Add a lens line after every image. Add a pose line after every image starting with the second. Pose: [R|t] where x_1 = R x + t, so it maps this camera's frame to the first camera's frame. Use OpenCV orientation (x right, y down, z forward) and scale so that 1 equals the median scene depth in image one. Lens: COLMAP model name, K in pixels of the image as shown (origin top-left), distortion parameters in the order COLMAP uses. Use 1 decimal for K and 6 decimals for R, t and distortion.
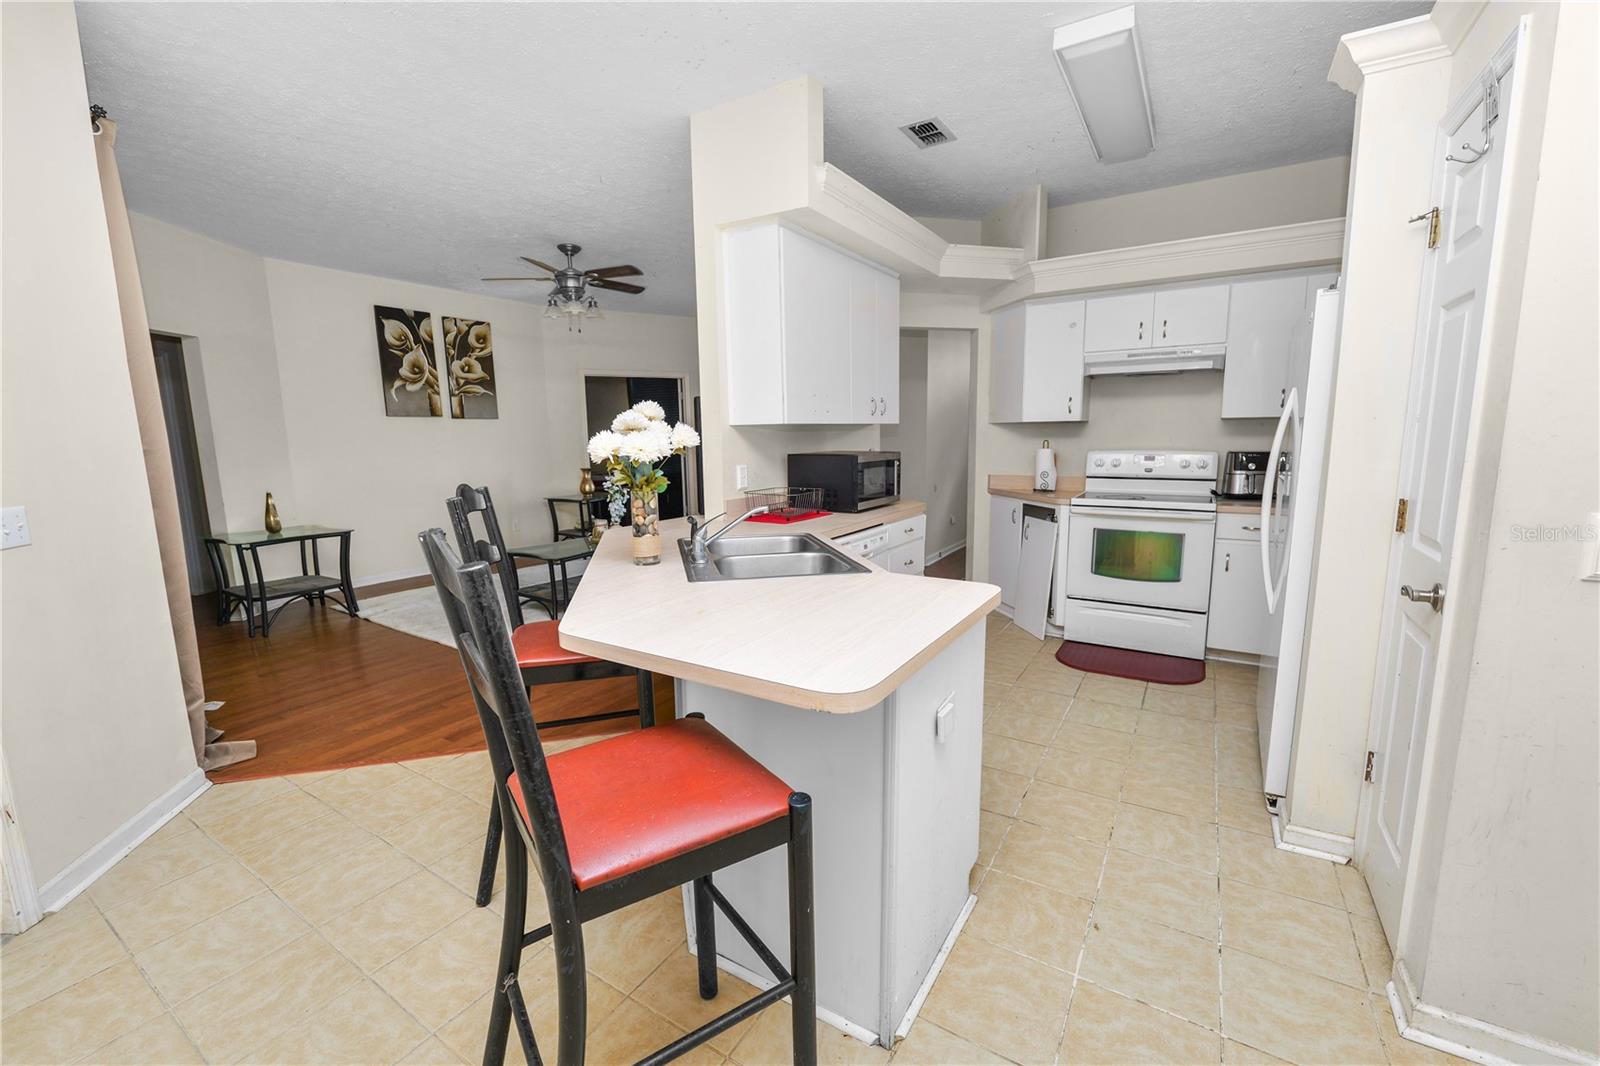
lens RADIAL K [[653.4, 0, 806.0], [0, 653.4, 532.1], [0, 0, 1]] dist [-0.012846, 0.001003]
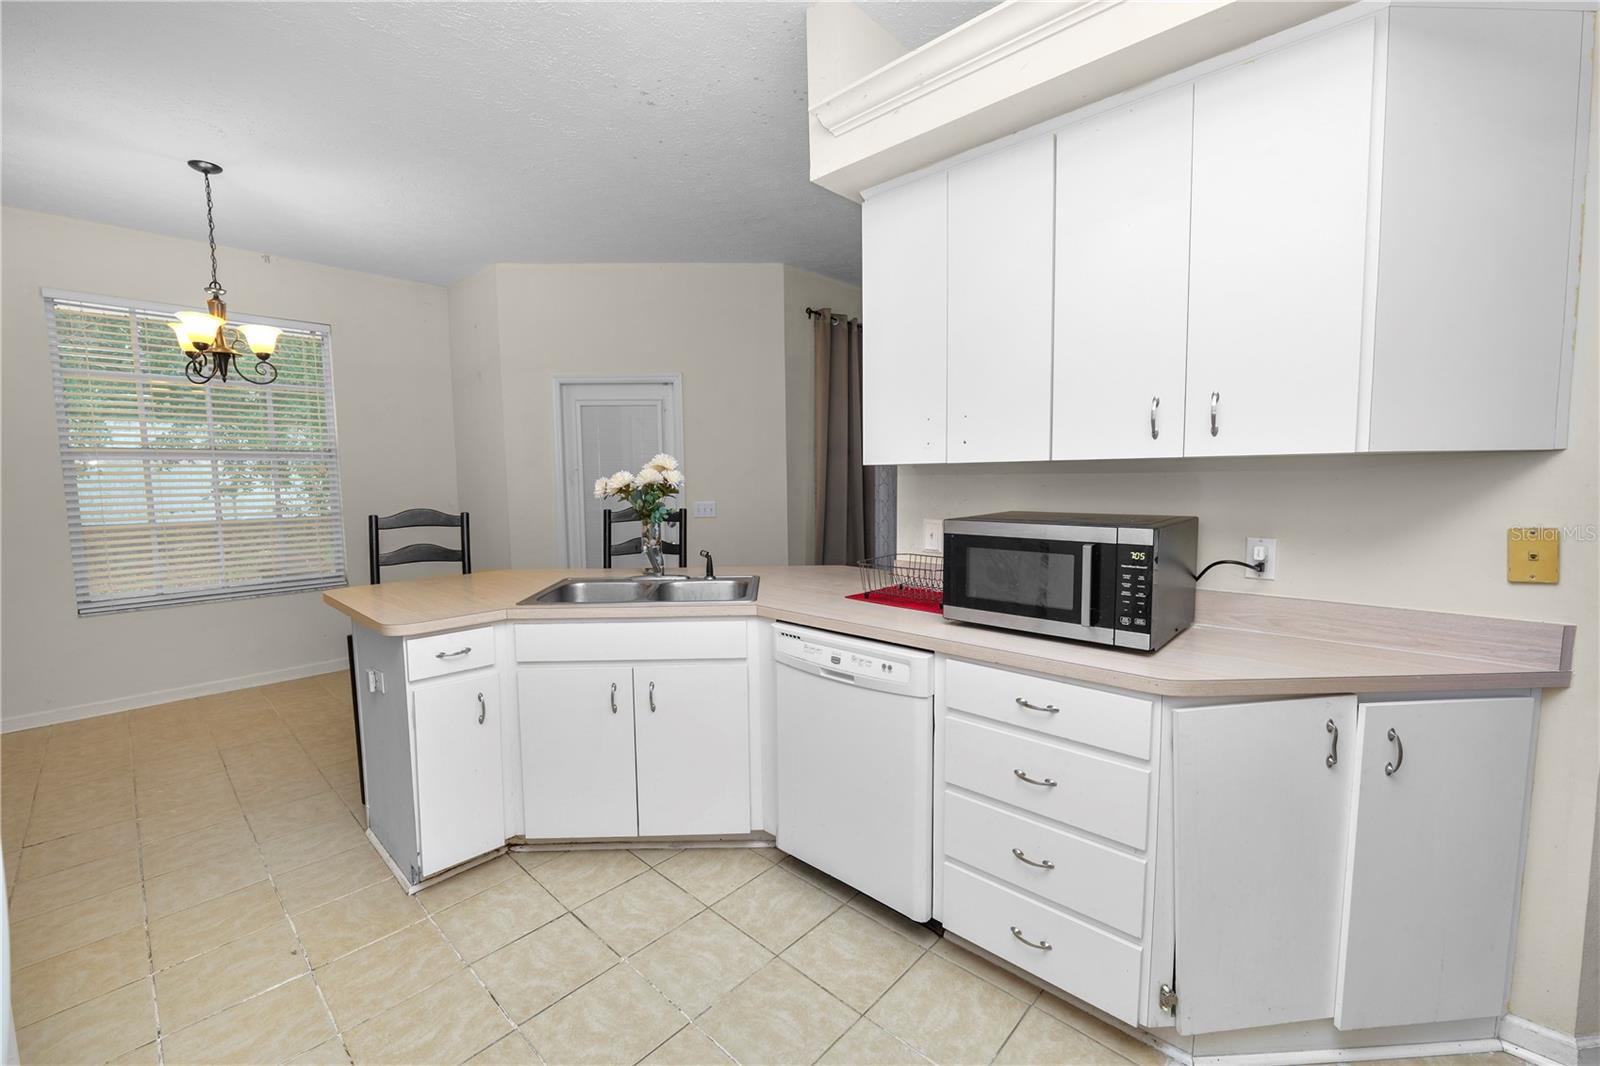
lens RADIAL K [[653.4, 0, 801.8], [0, 653.4, 524.7], [0, 0, 1]] dist [-0.012846, 0.001003]
pose [[-0.191231, 0.092169, -0.977208, 0.542632], [-0.133619, 0.983869, 0.118945, -0.136760], [0.972408, 0.153320, -0.175831, 0.815089]]
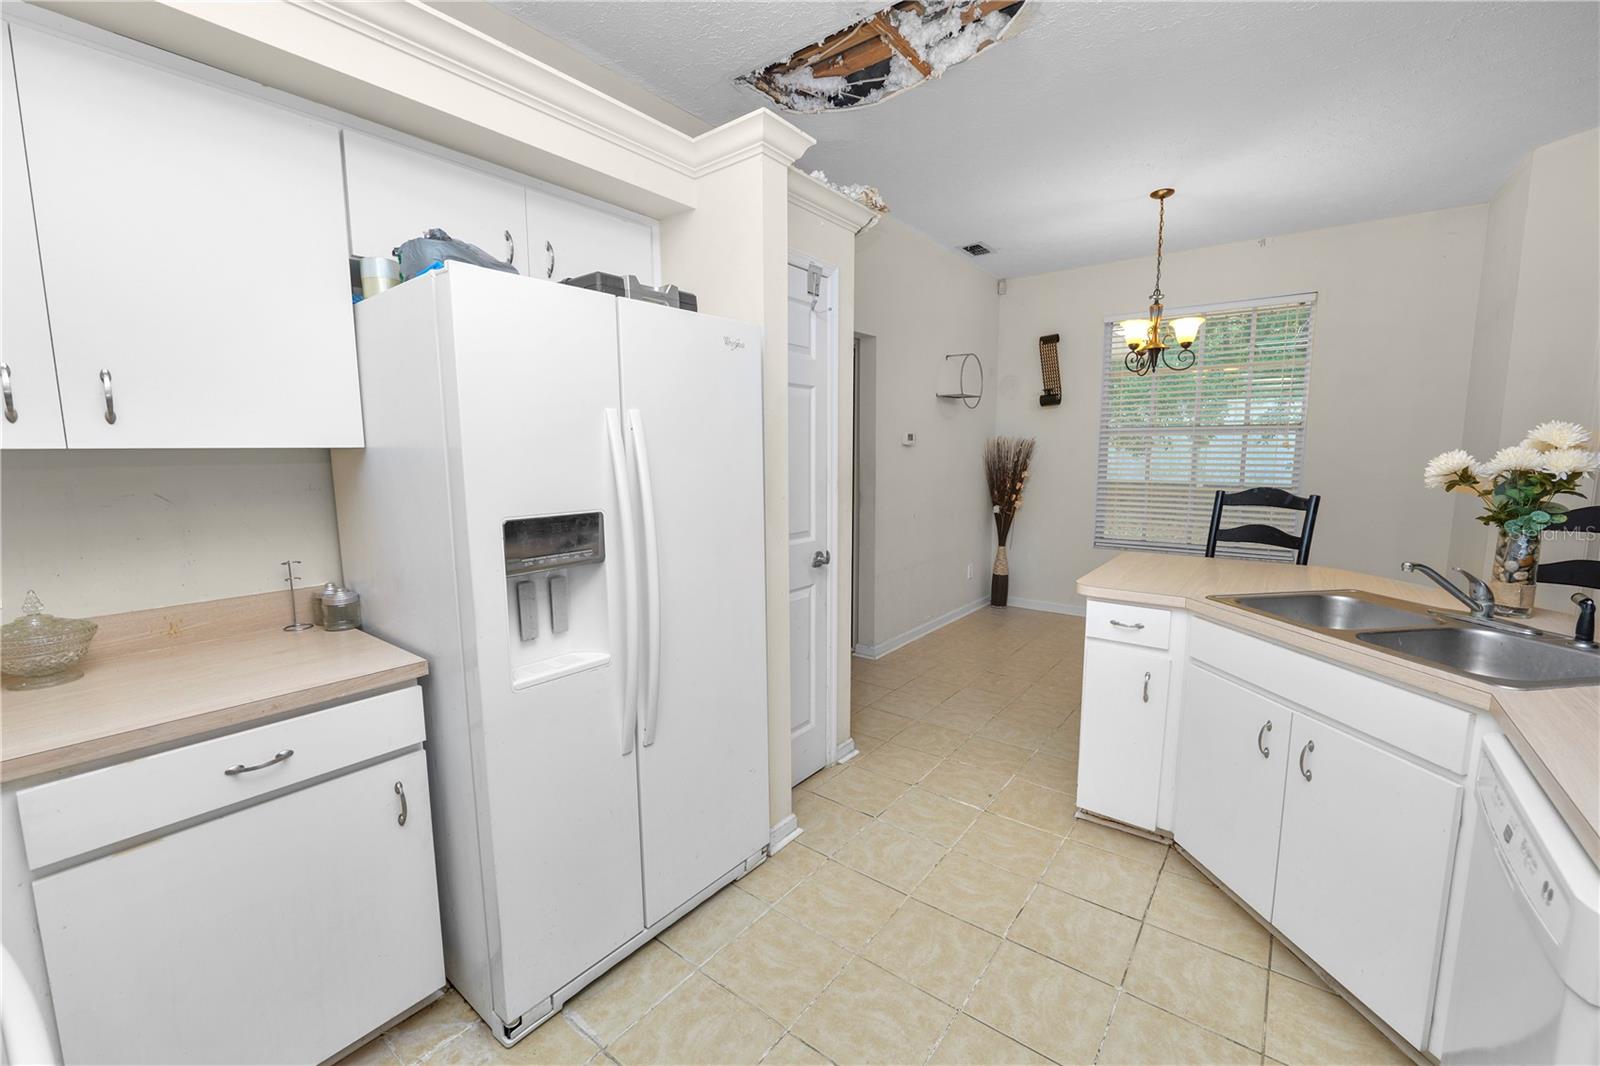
lens RADIAL K [[653.4, 0, 798.6], [0, 653.4, 527.6], [0, 0, 1]] dist [-0.012846, 0.001003]
pose [[-0.994095, 0.005976, 0.108347, 0.308521], [0.034249, 0.964724, 0.261027, -0.167942], [-0.102965, 0.263196, -0.959232, 1.002701]]
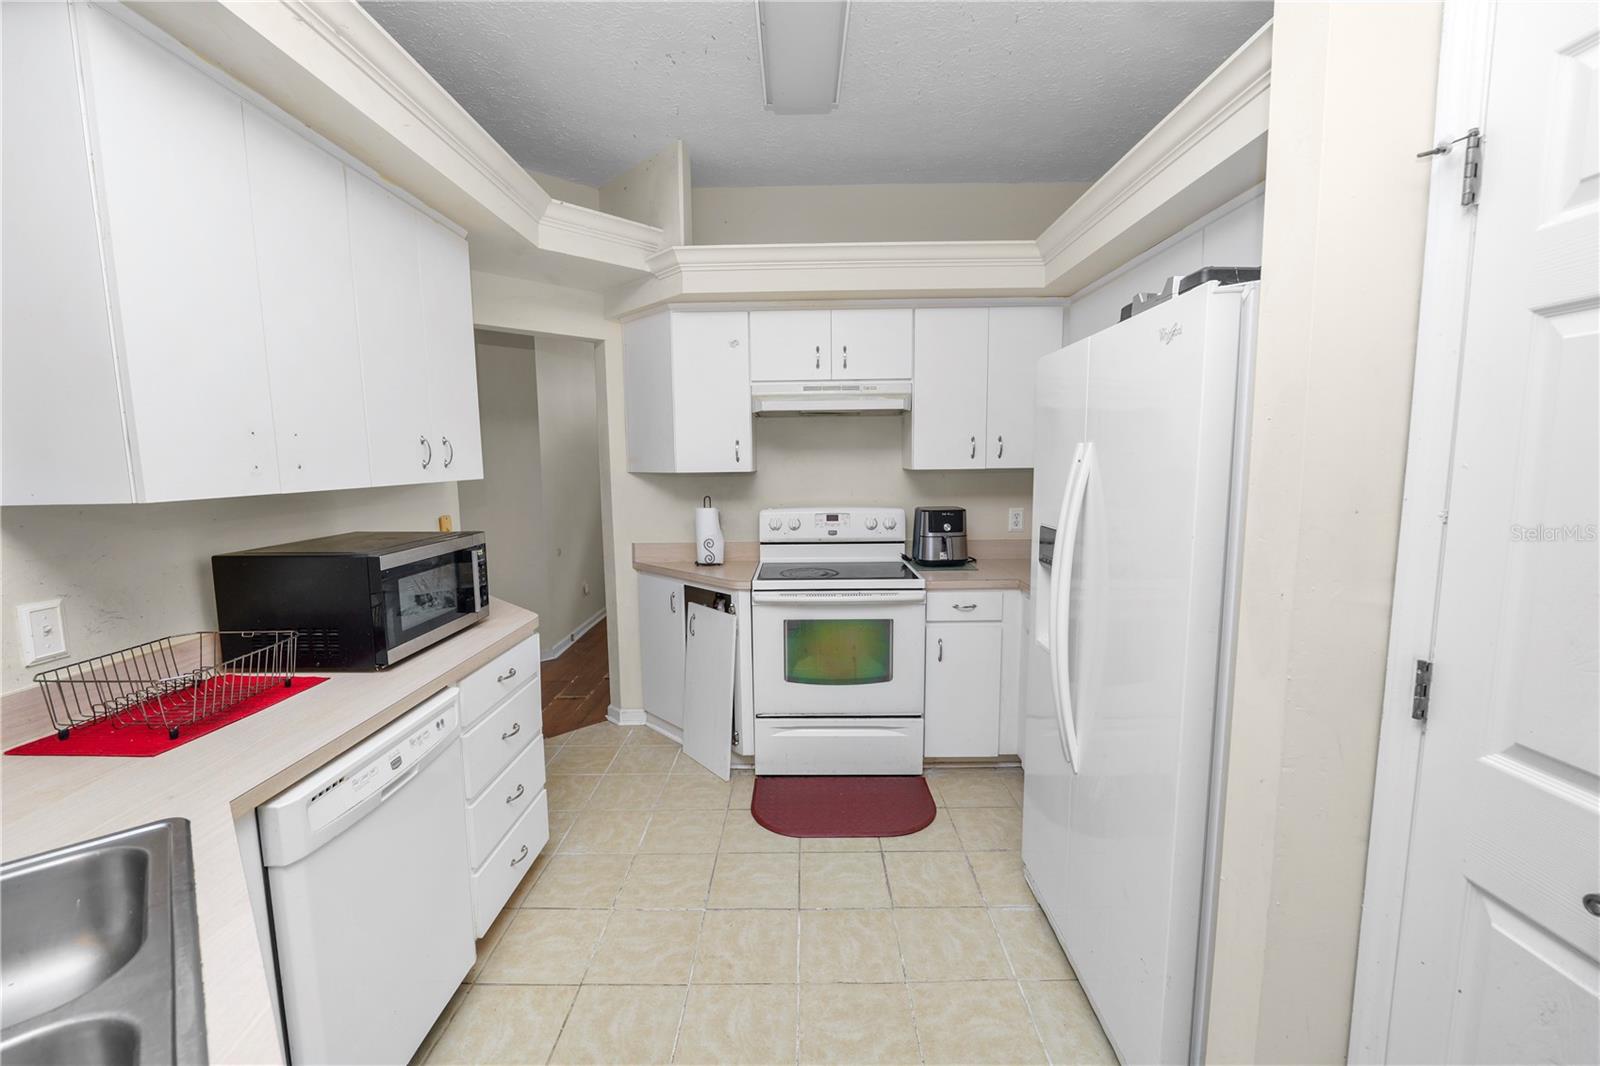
lens RADIAL K [[653.4, 0, 800.9], [0, 653.4, 536.3], [0, 0, 1]] dist [-0.012846, 0.001003]
pose [[0.856388, -0.055913, 0.513296, 0.084547], [0.076781, 0.996857, -0.019516, -0.081830], [-0.510592, 0.056125, 0.857990, 0.346934]]
